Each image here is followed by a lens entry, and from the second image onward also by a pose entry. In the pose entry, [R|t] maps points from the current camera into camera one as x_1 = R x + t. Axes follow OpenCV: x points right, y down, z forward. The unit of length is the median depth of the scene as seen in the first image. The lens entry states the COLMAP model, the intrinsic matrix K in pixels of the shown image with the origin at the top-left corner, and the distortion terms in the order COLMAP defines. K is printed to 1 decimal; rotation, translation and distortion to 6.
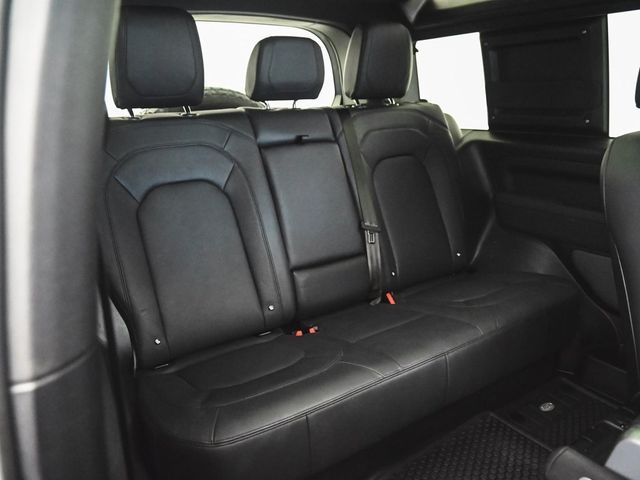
lens RADIAL K [[469.3, 0, 316.9], [0, 469.3, 250.3], [0, 0, 1]] dist [-0.068462, 0.007072]
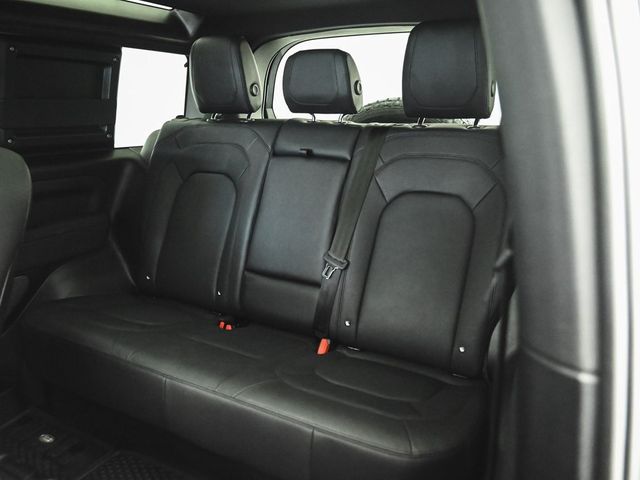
lens RADIAL K [[469.3, 0, 316.9], [0, 469.3, 250.3], [0, 0, 1]] dist [-0.068462, 0.007072]
pose [[0.514867, 0.284887, -0.808549, 0.789525], [-0.301097, 0.943173, 0.140589, -0.174201], [0.802654, 0.171068, 0.571387, 0.447781]]
